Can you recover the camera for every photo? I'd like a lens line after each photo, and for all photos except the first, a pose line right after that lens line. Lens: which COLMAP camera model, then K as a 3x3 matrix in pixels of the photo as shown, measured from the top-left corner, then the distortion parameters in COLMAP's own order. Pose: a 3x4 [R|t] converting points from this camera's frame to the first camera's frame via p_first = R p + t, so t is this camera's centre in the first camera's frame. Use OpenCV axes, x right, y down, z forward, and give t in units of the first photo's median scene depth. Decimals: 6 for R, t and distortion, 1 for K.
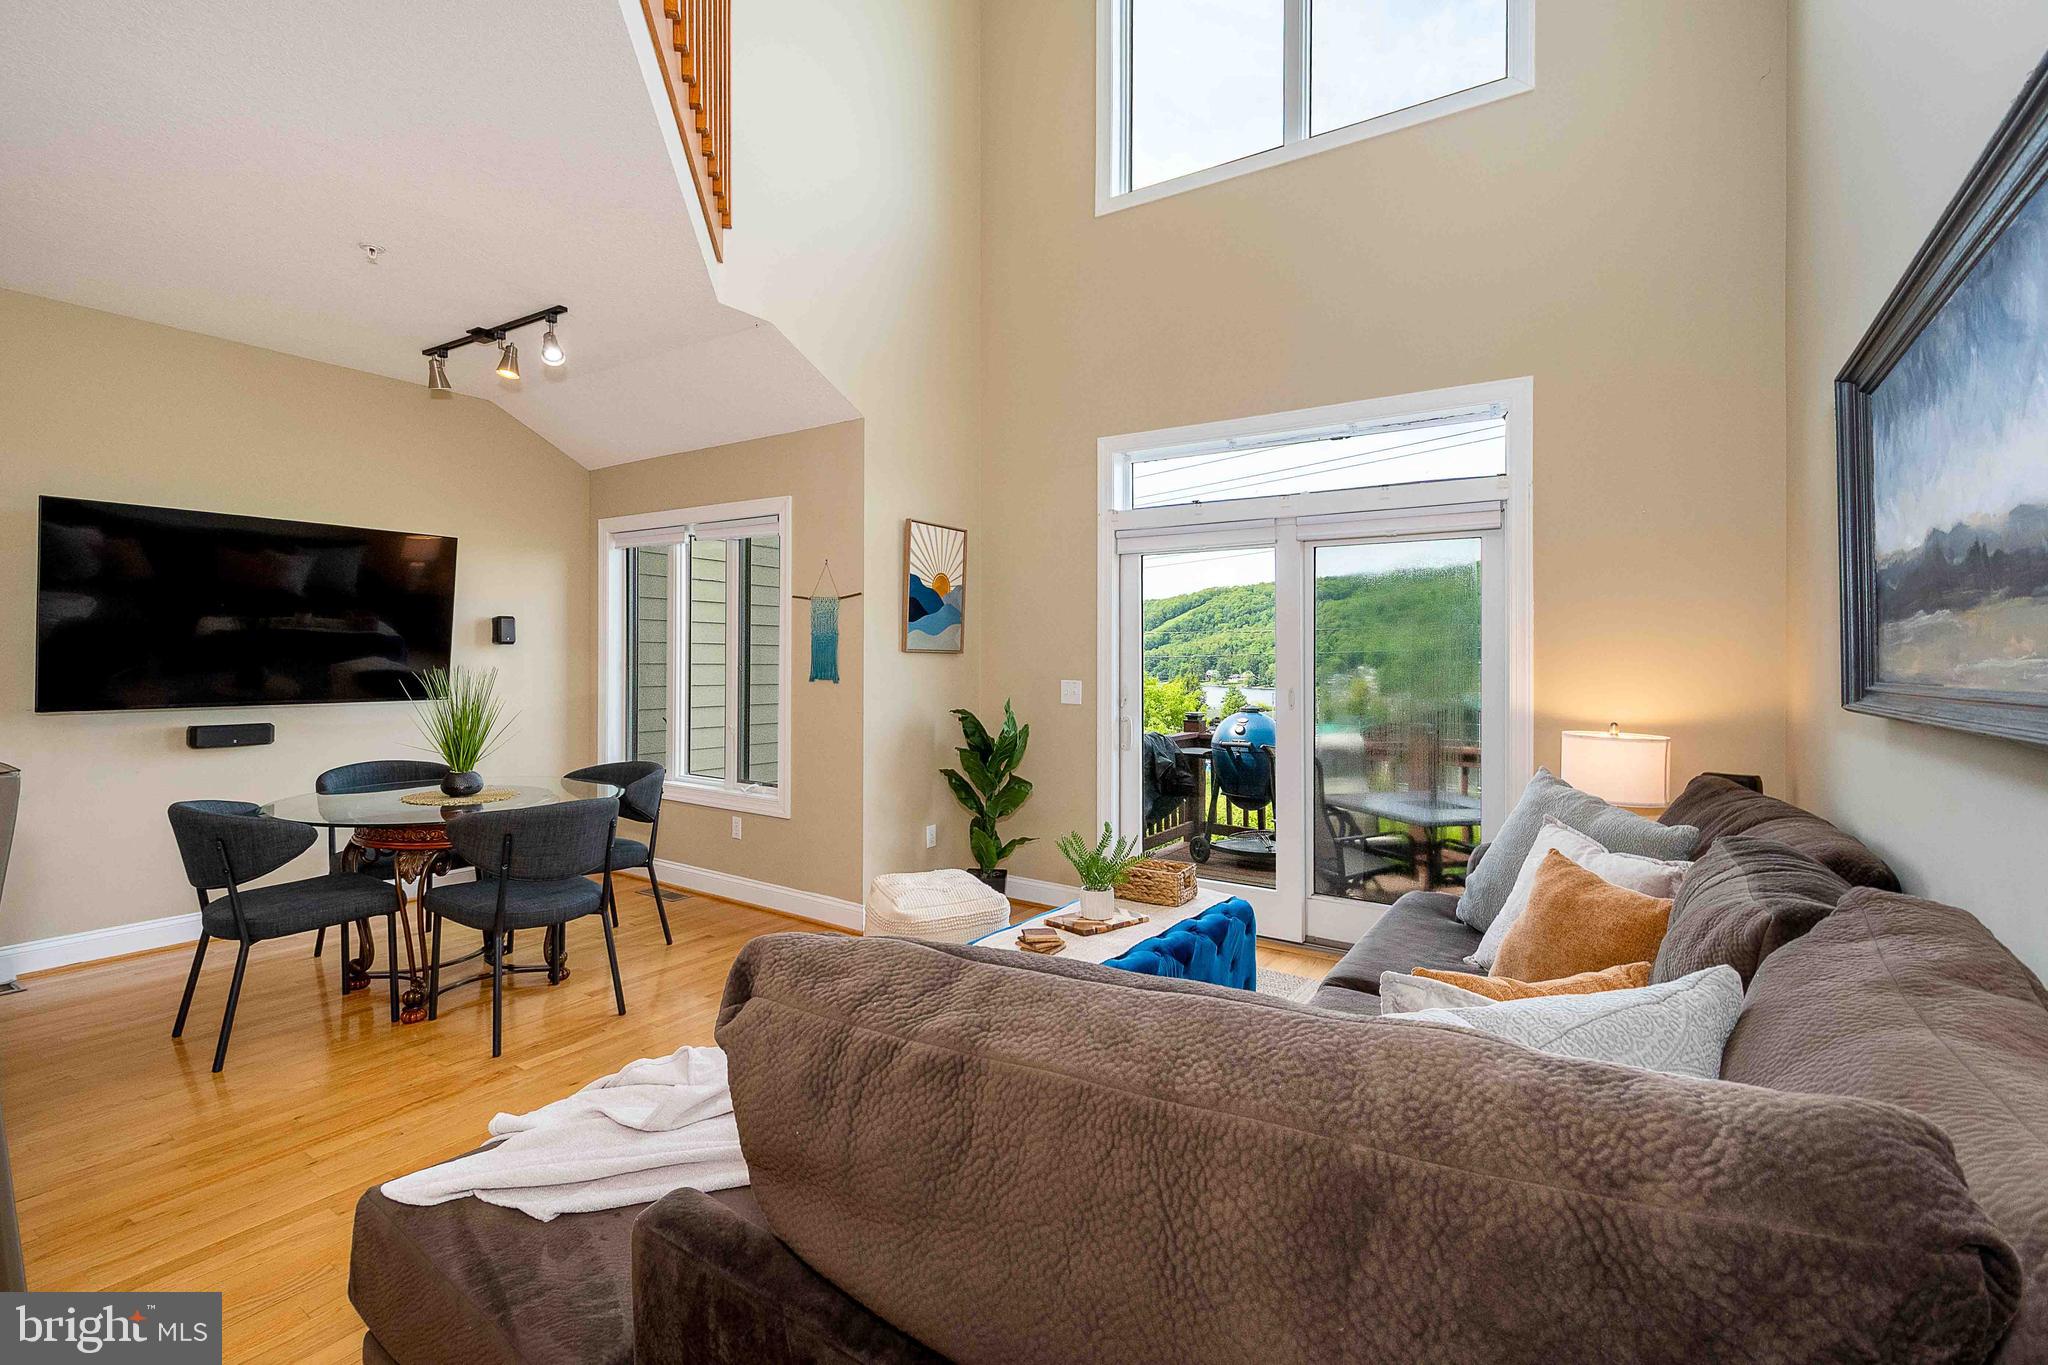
lens RADIAL K [[900.3, 0, 991.5], [0, 900.3, 637.8], [0, 0, 1]] dist [0.010273, -0.004063]
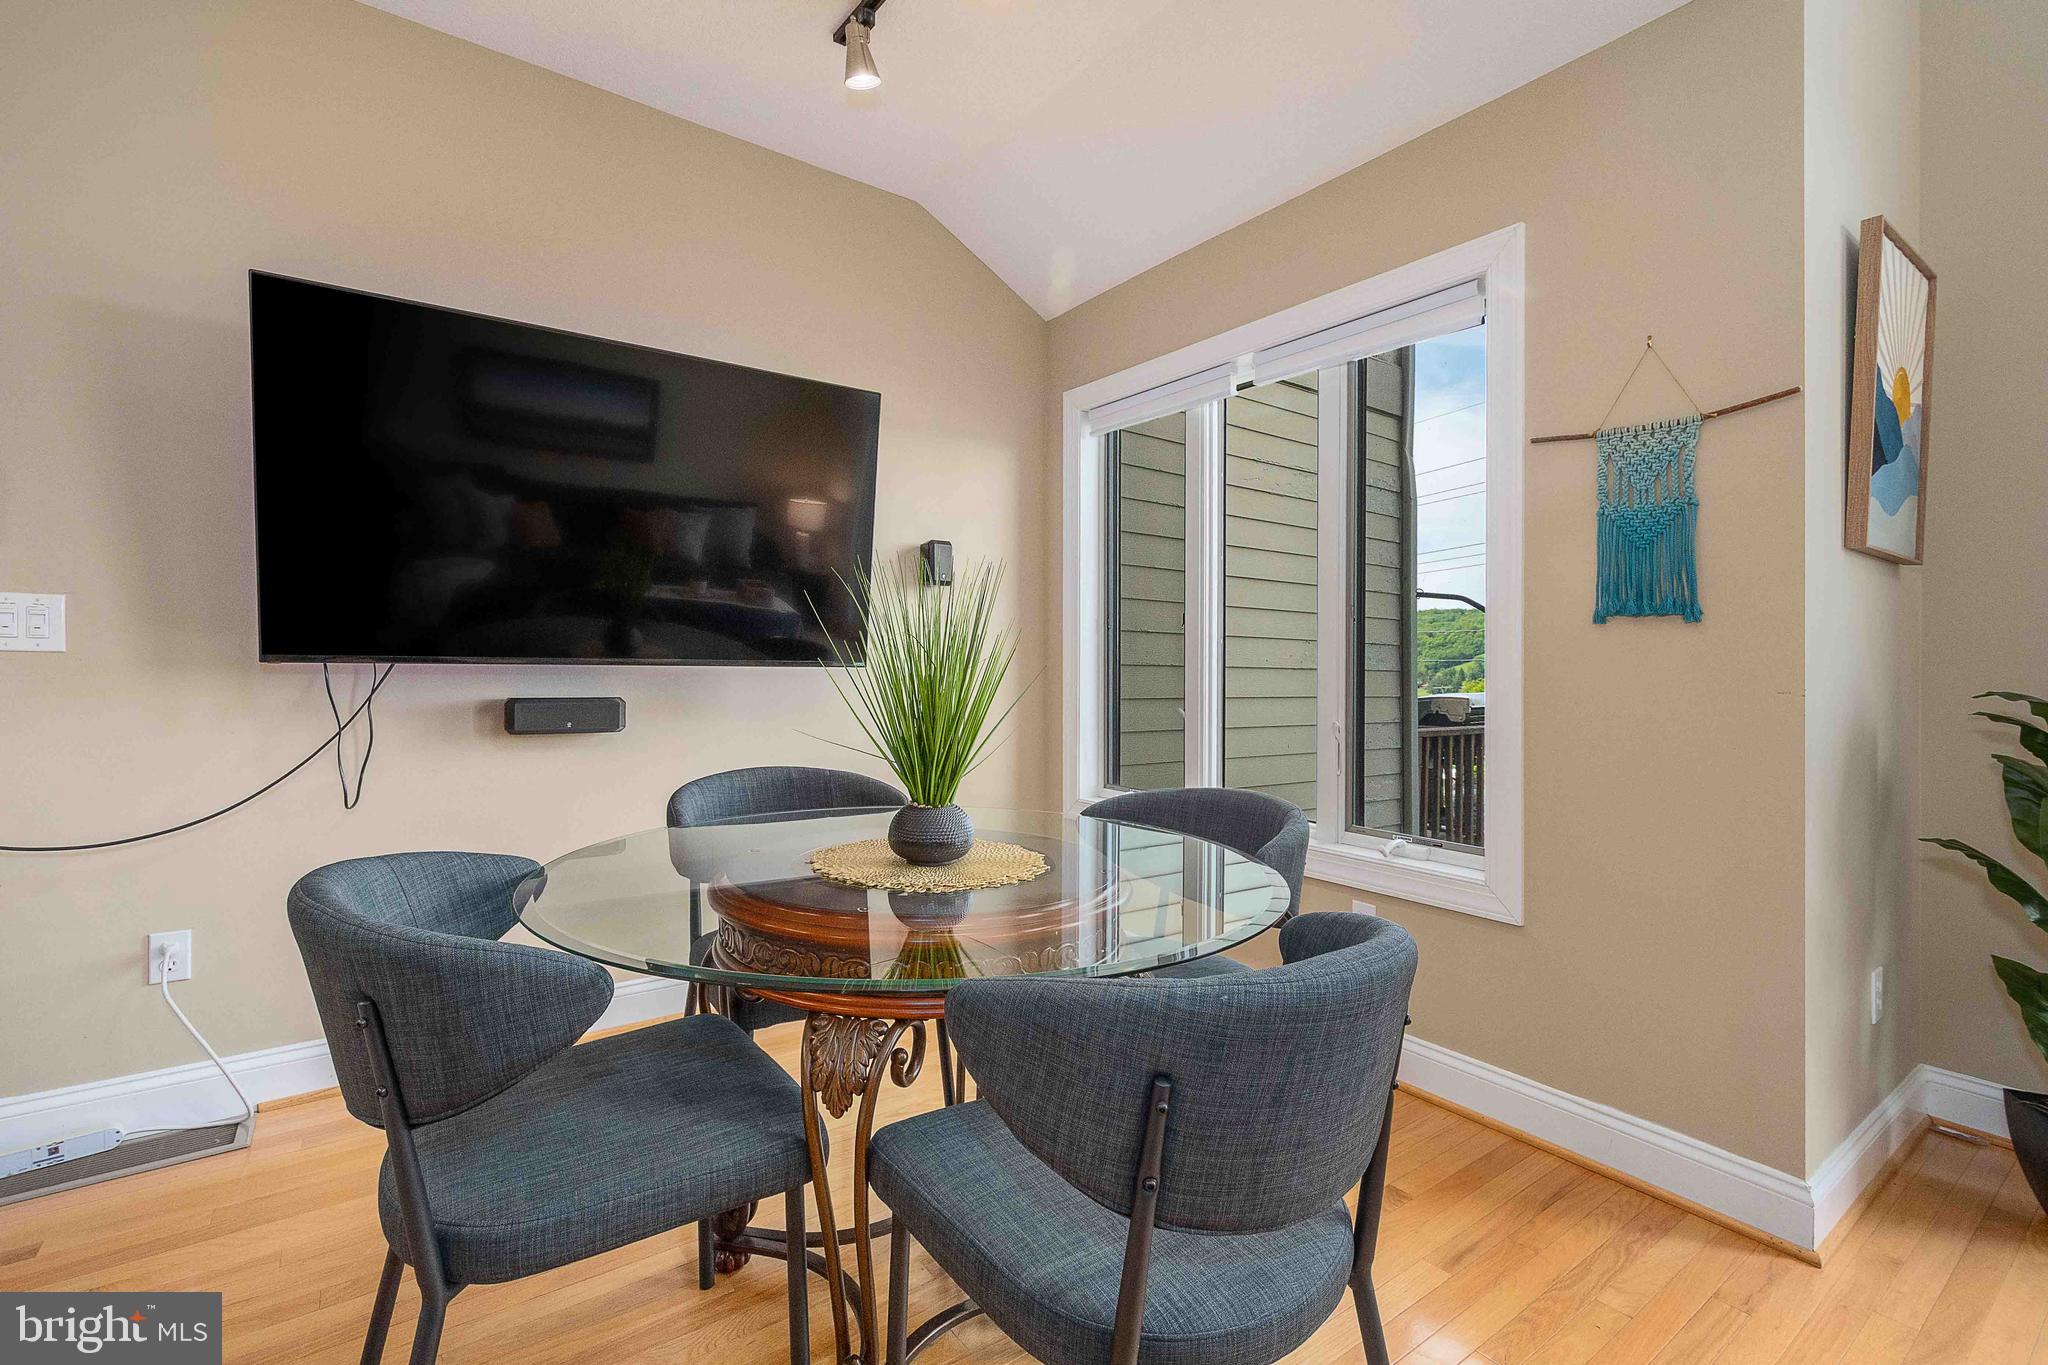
lens RADIAL K [[900.3, 0, 963.1], [0, 900.3, 618.6], [0, 0, 1]] dist [0.010273, -0.004063]
pose [[0.926377, -0.022017, -0.375954, -0.366937], [0.008204, 0.999233, -0.038302, 0.068872], [0.376509, 0.032398, 0.925846, 0.545416]]
